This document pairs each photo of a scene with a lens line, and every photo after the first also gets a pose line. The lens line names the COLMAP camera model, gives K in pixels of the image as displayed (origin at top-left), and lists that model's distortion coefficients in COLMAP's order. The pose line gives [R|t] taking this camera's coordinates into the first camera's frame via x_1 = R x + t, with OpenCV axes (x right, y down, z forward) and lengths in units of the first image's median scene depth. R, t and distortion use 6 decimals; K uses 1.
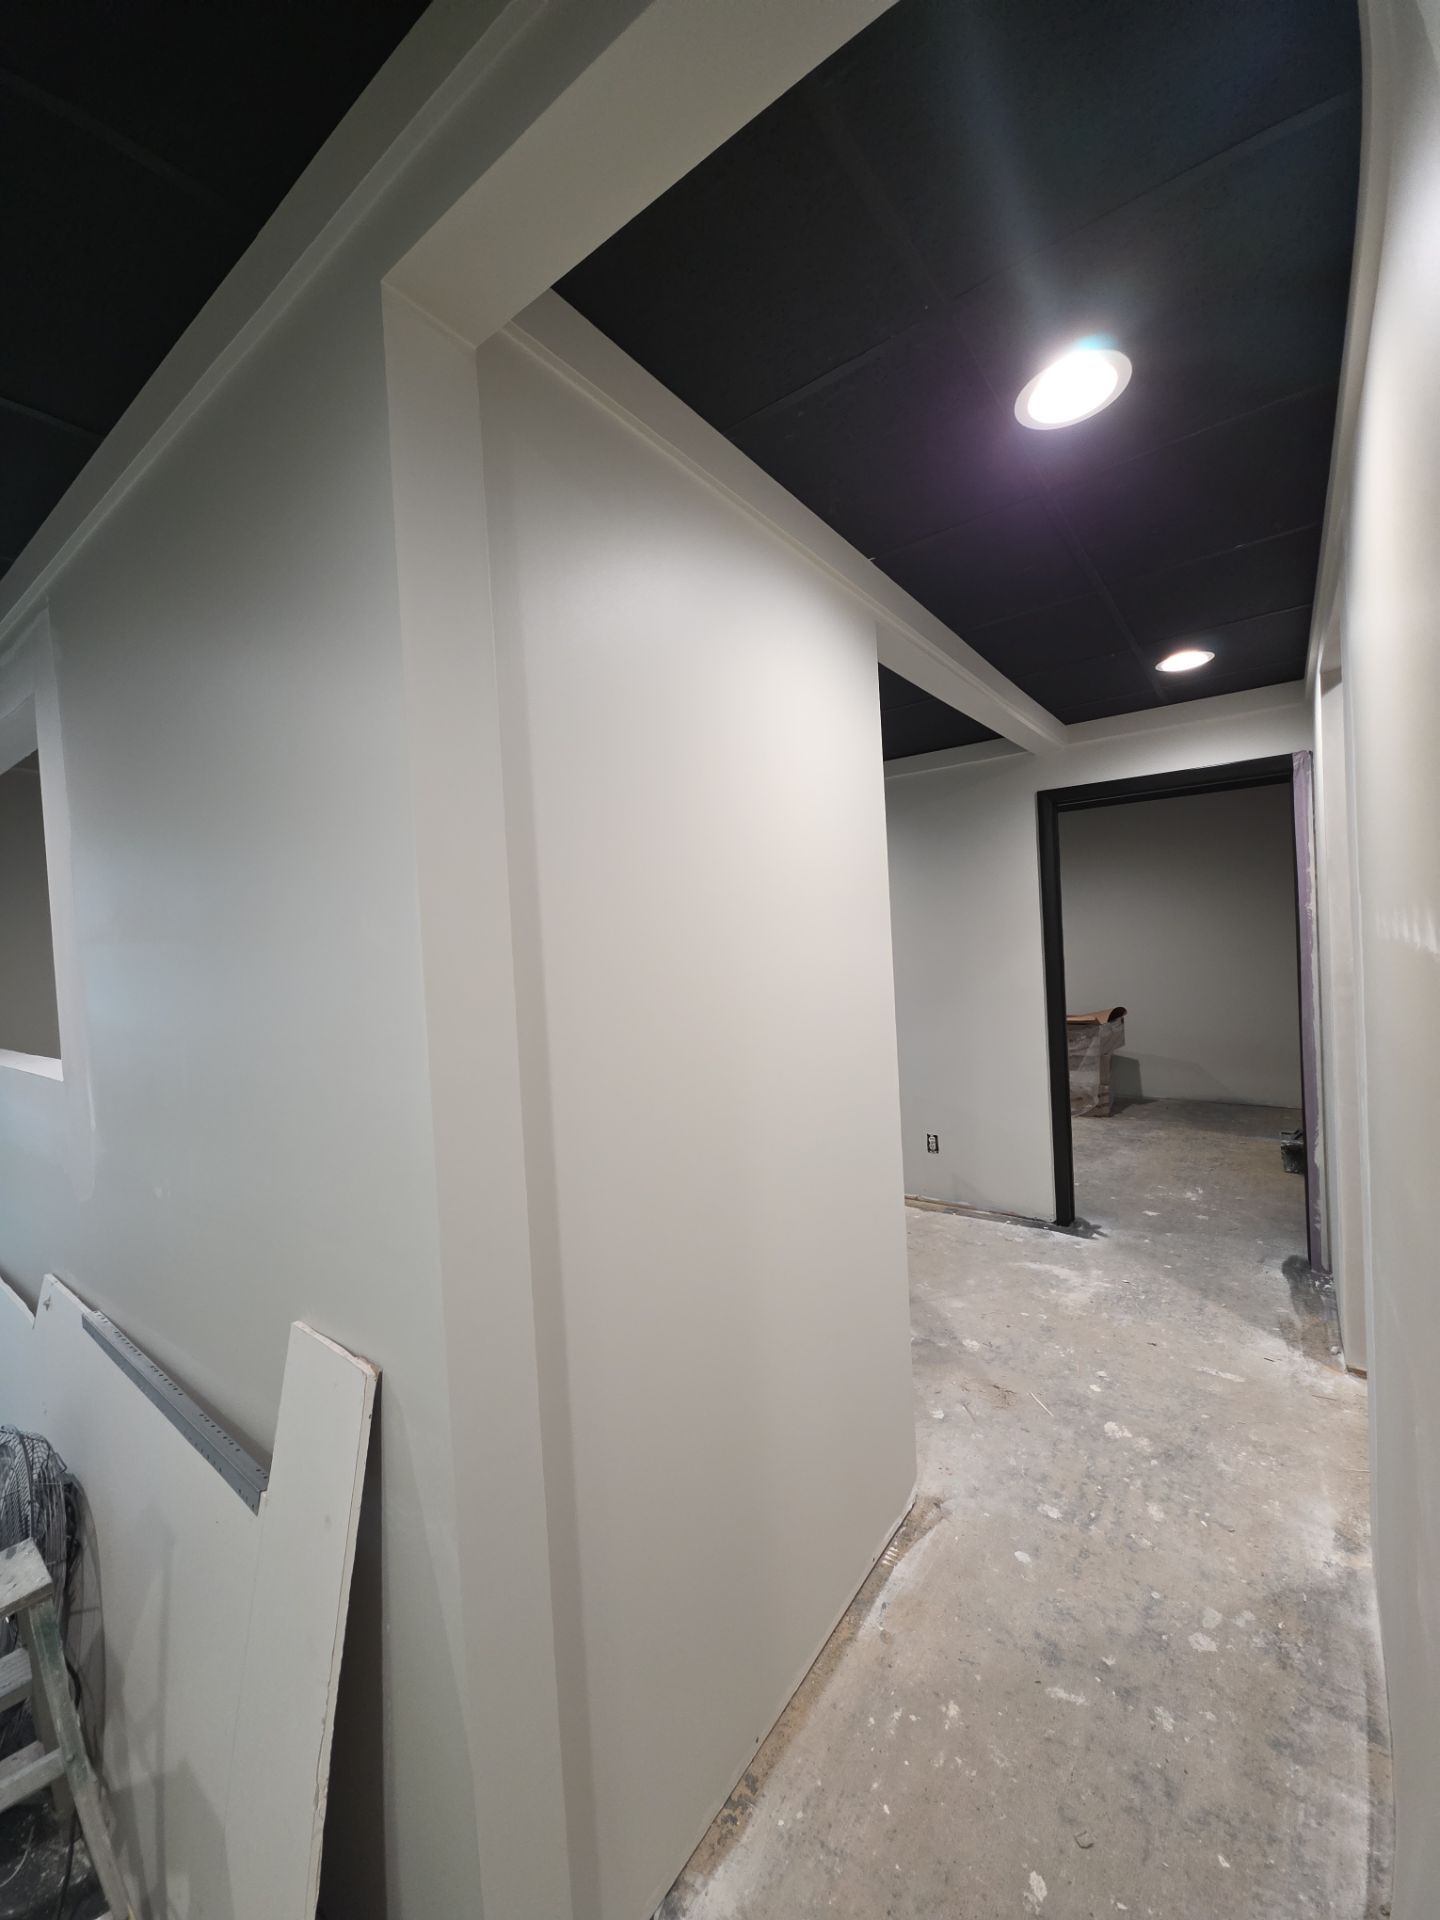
lens RADIAL K [[759.3, 0, 709.4], [0, 759.3, 959.1], [0, 0, 1]] dist [0.012245, -0.007377]
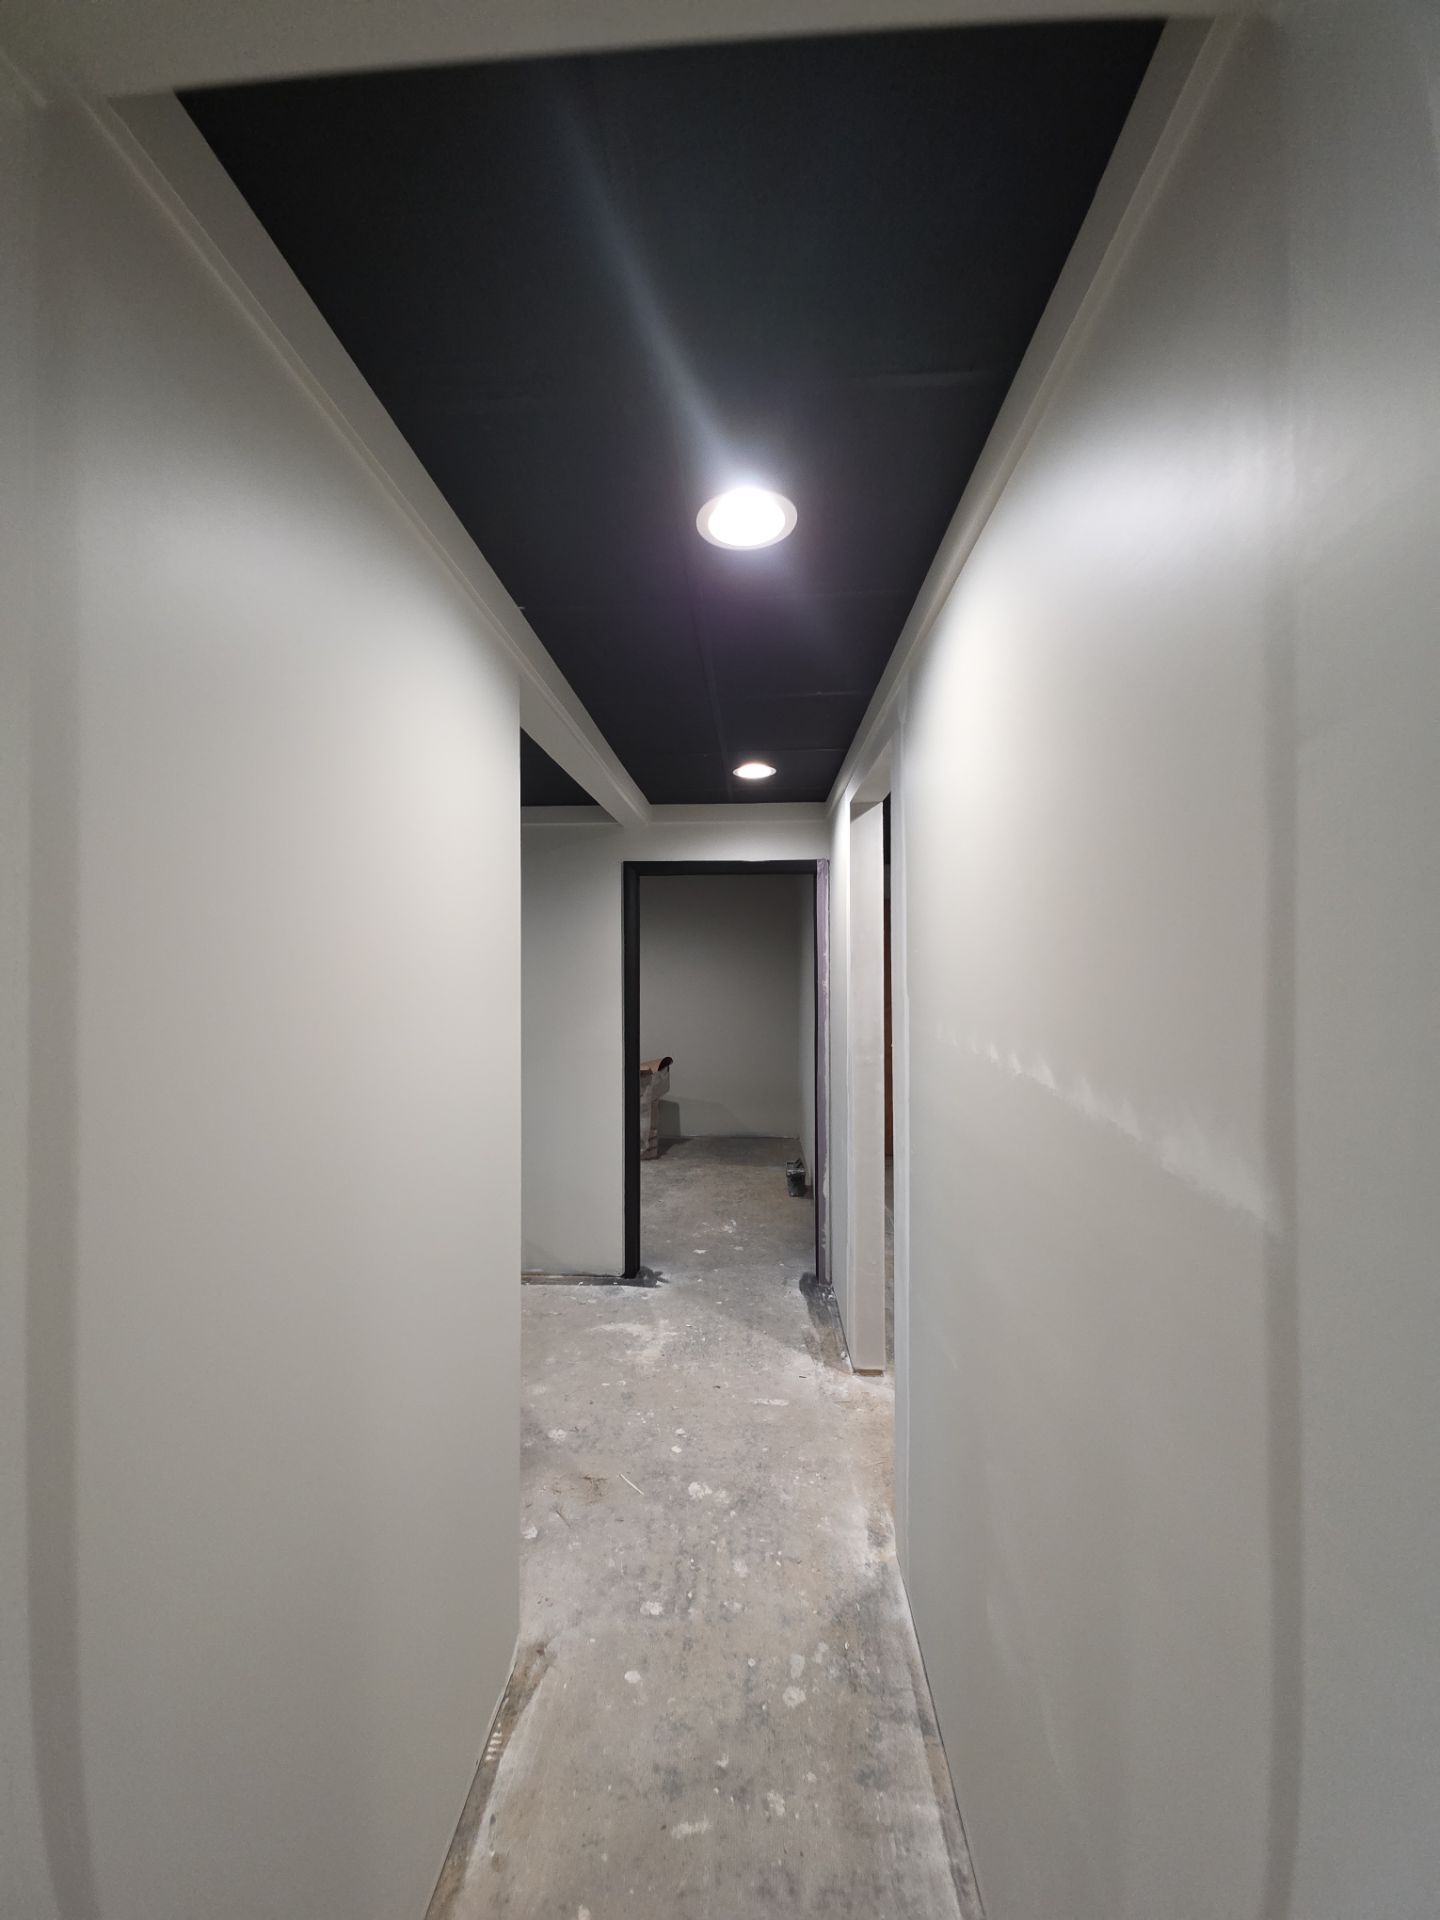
lens RADIAL K [[759.3, 0, 709.4], [0, 759.3, 959.1], [0, 0, 1]] dist [0.012245, -0.007377]
pose [[0.835170, 0.054581, 0.547277, -0.060073], [-0.027114, 0.997940, -0.058149, -0.042736], [-0.549323, 0.033725, 0.834929, 0.095361]]
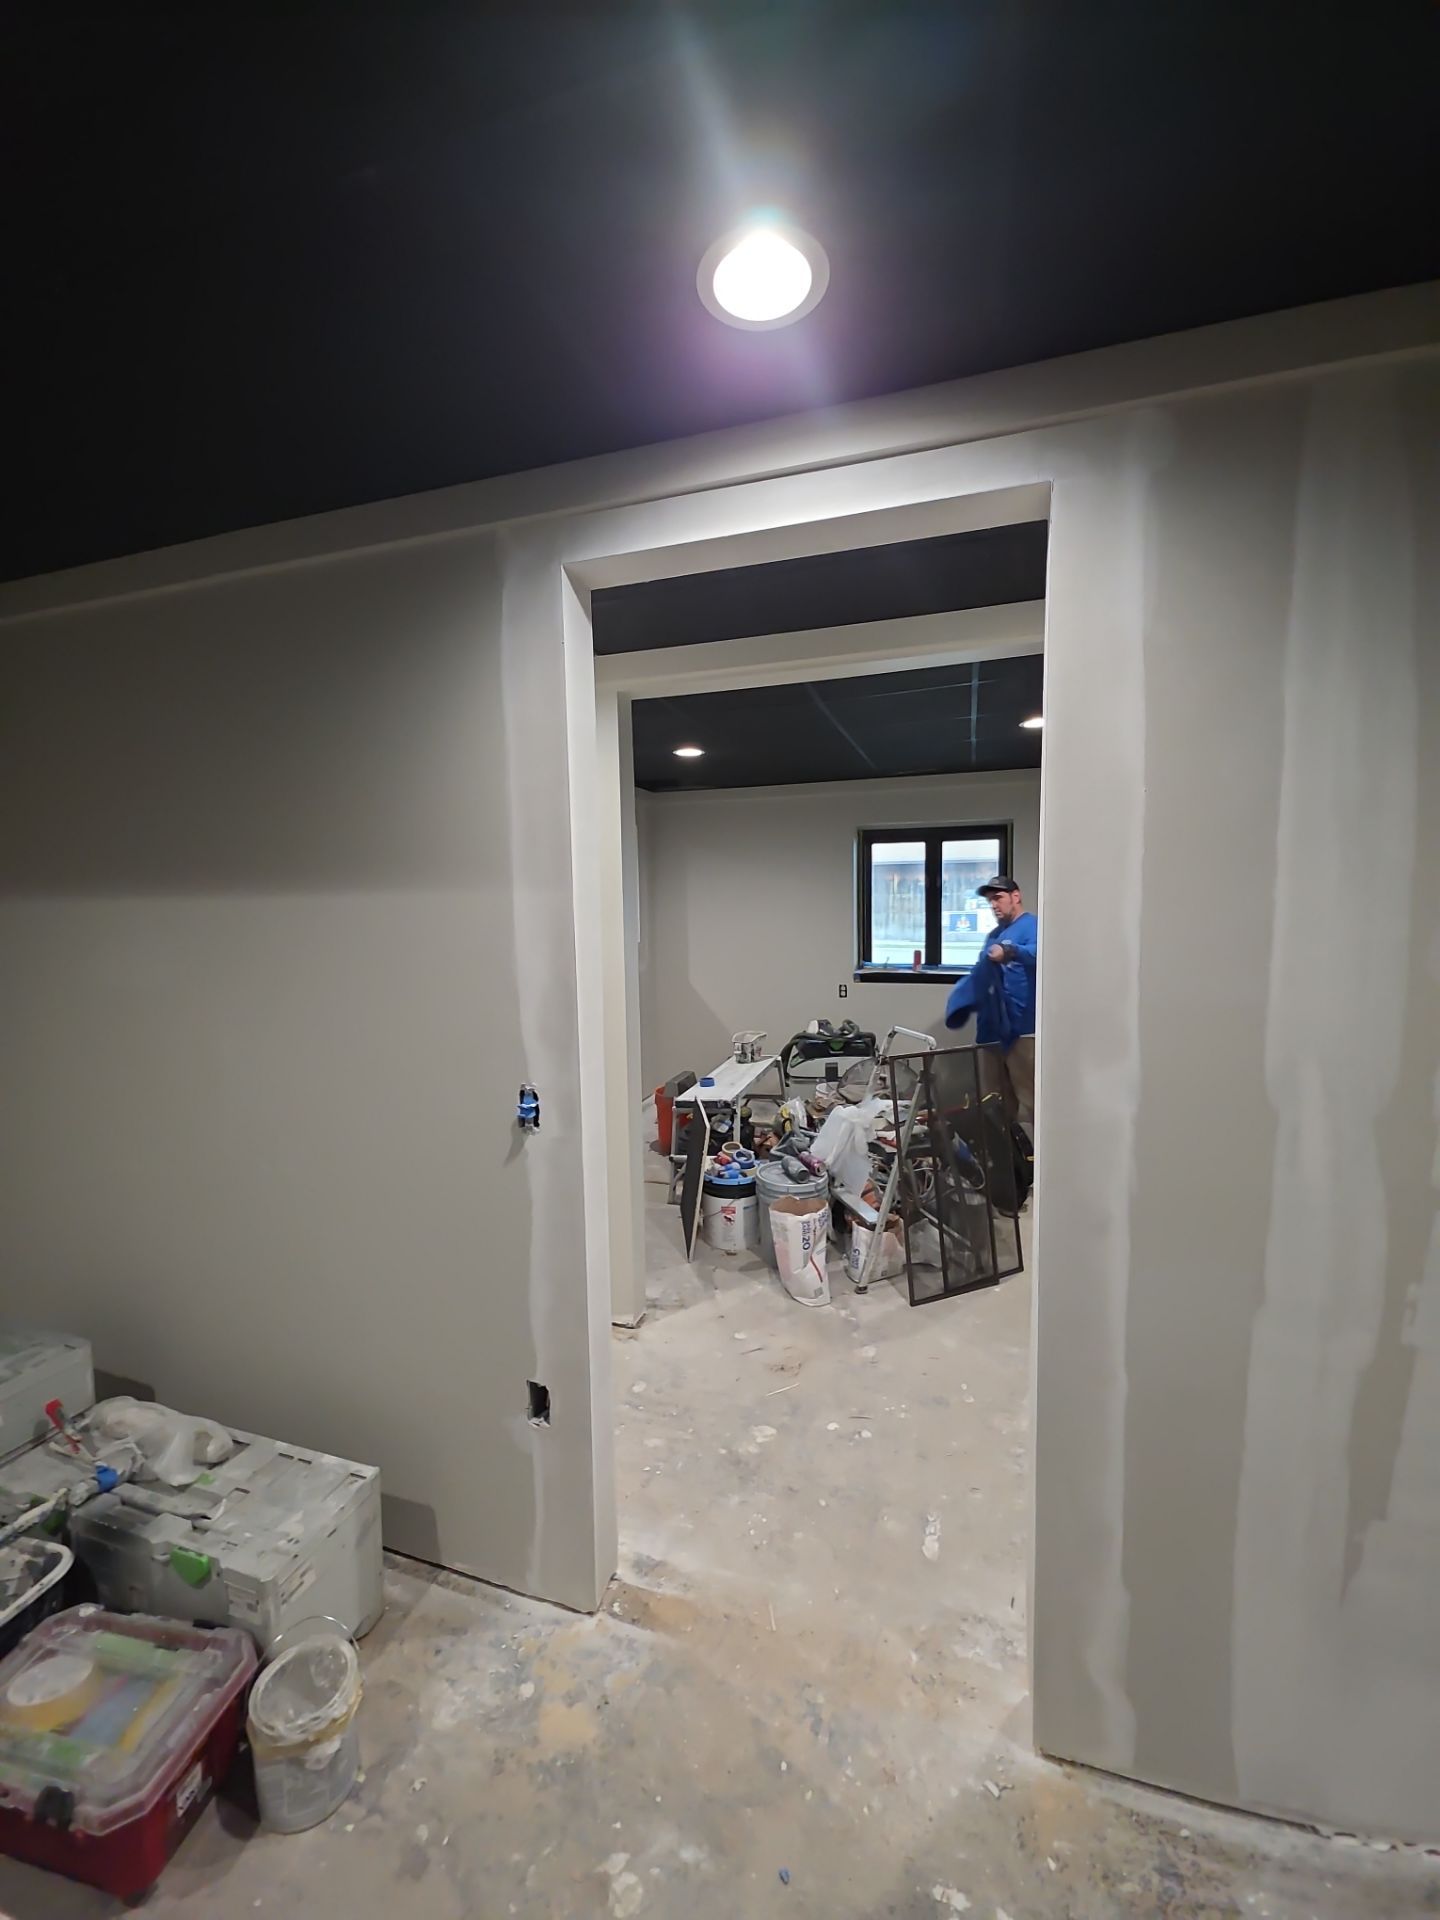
lens RADIAL K [[759.3, 0, 709.4], [0, 759.3, 959.1], [0, 0, 1]] dist [0.012245, -0.007377]
pose [[0.319117, 0.123500, -0.939634, 1.316902], [-0.027800, 0.992266, 0.120976, -0.116892], [0.947307, -0.012483, 0.320083, 0.591096]]
